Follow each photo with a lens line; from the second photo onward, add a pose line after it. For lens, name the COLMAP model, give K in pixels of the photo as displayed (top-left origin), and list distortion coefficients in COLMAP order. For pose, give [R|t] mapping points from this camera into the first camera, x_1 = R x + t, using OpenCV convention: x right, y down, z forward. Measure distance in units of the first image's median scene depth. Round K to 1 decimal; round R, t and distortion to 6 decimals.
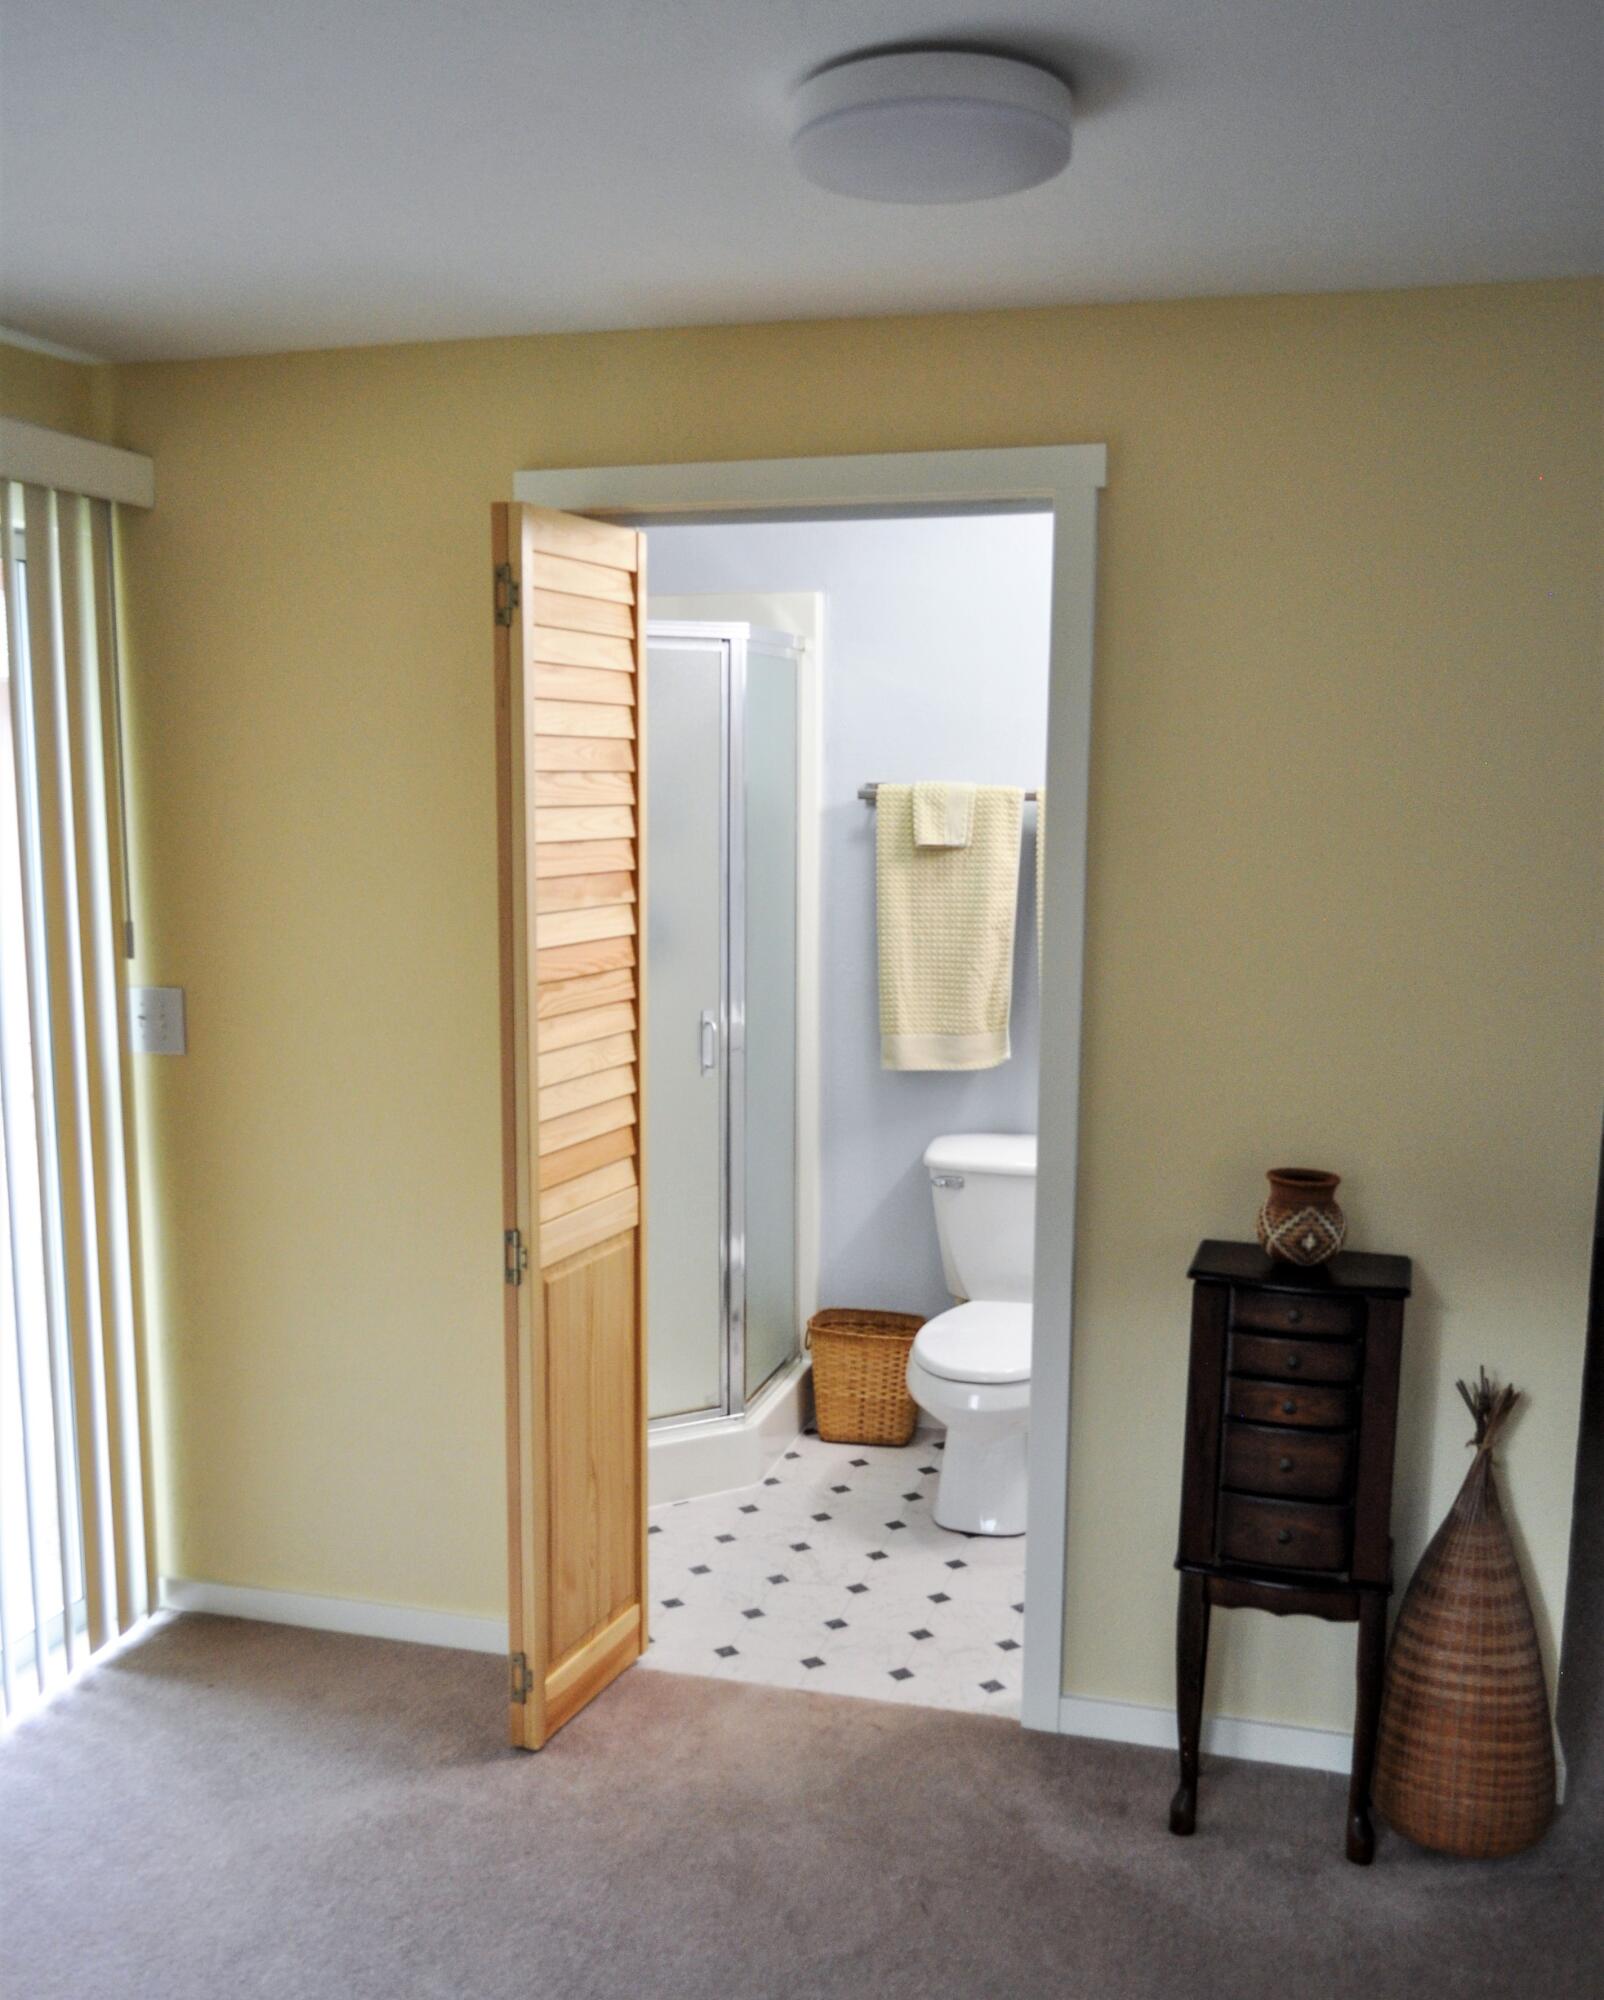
lens RADIAL K [[1750.9, 0, 799.4], [0, 1750.9, 1008.9], [0, 0, 1]] dist [-0.015110, 0.001090]
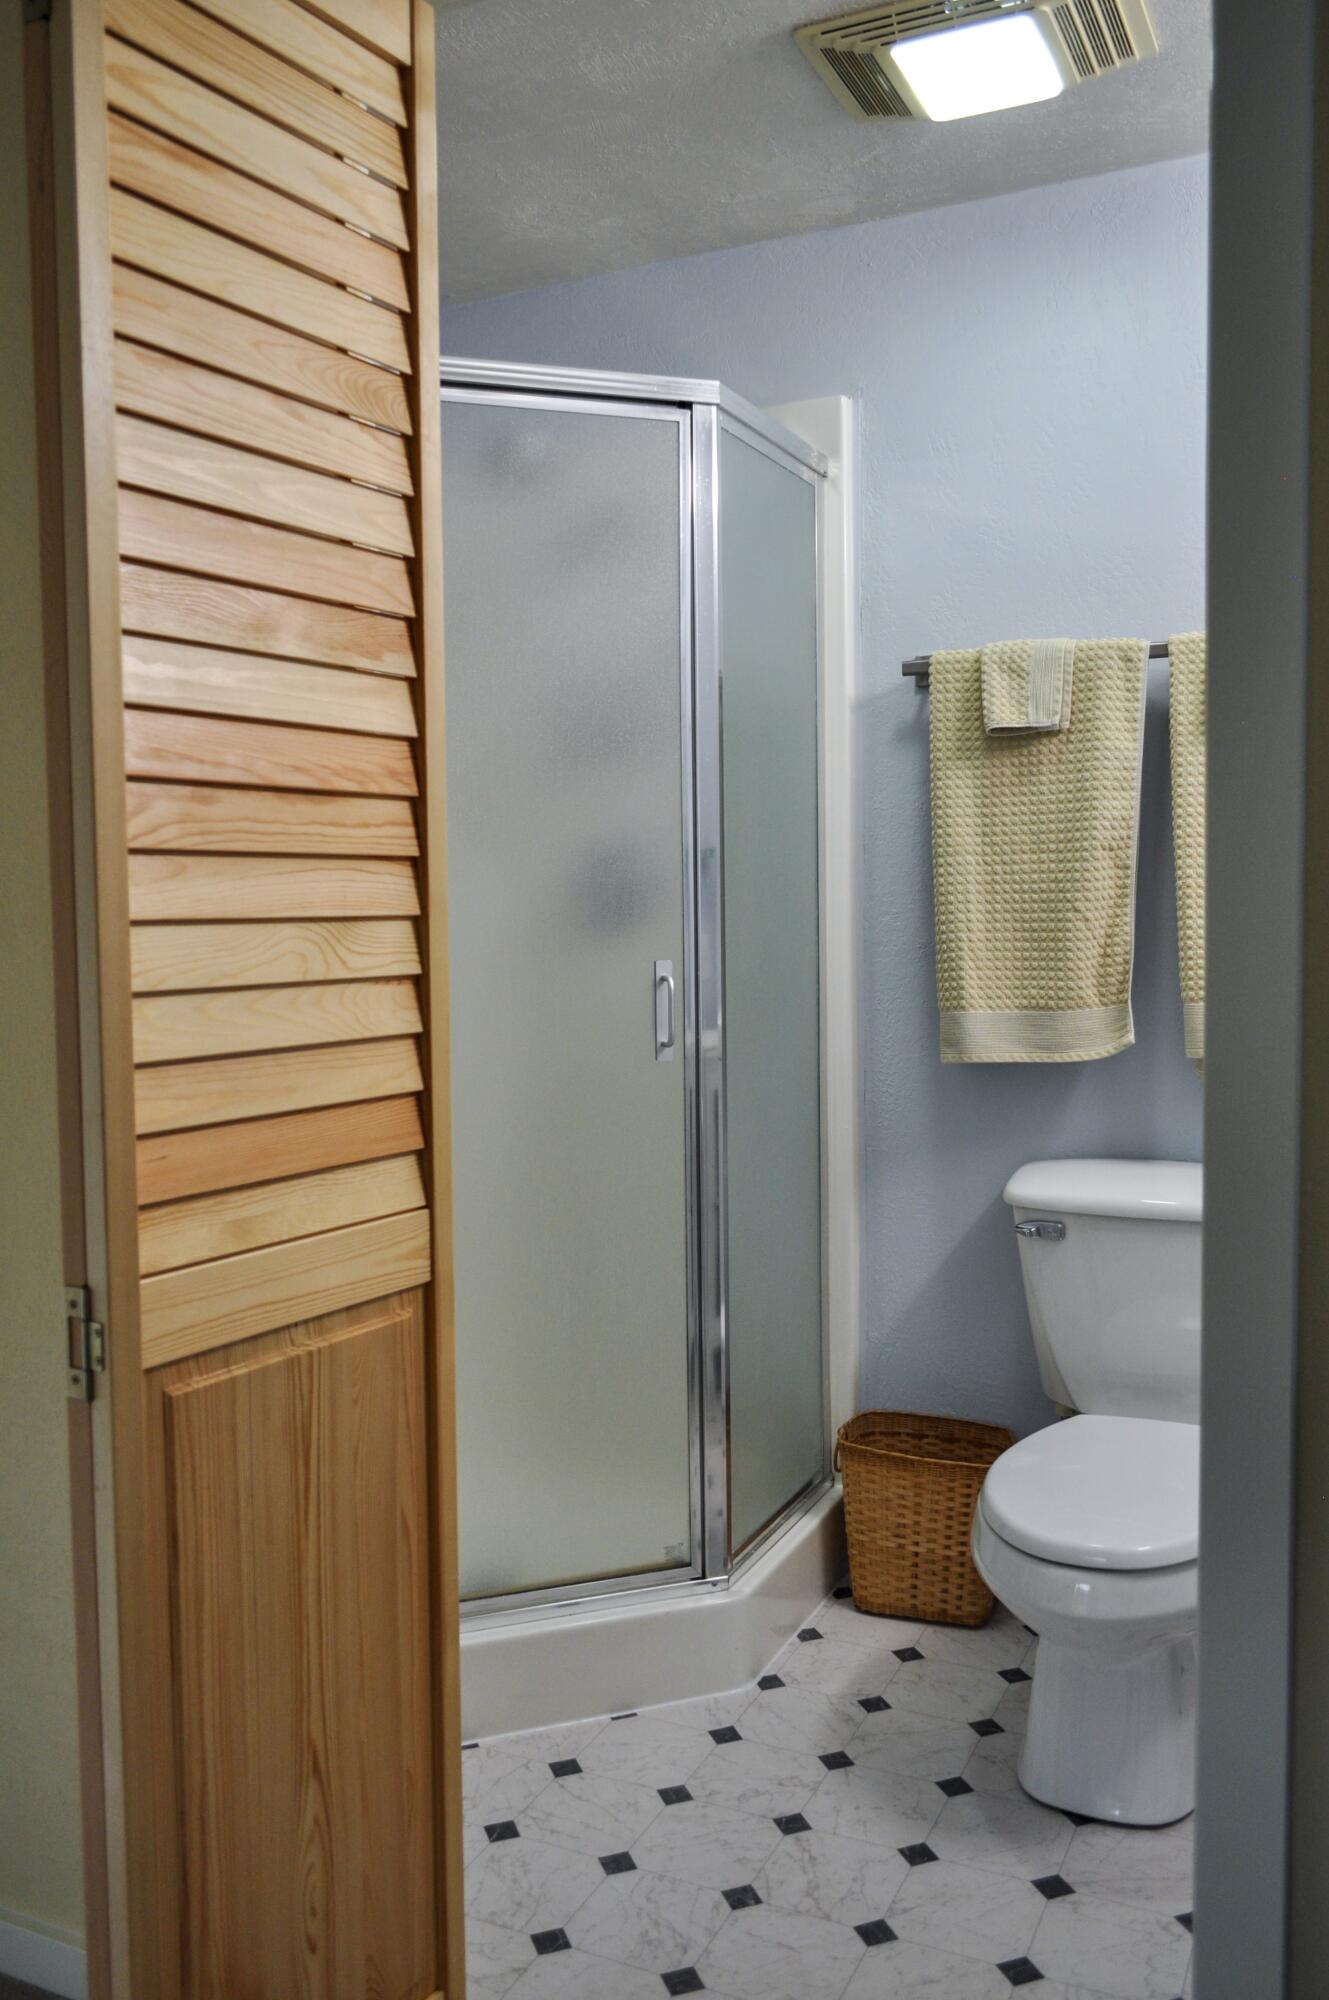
lens RADIAL K [[1564.5, 0, 672.4], [0, 1564.5, 988.5], [0, 0, 1]] dist [-0.010484, -0.006218]
pose [[0.986815, -0.008866, -0.161606, 0.044837], [-0.001810, 0.997831, -0.065796, 0.048638], [0.161839, 0.065221, 0.984660, 0.399228]]
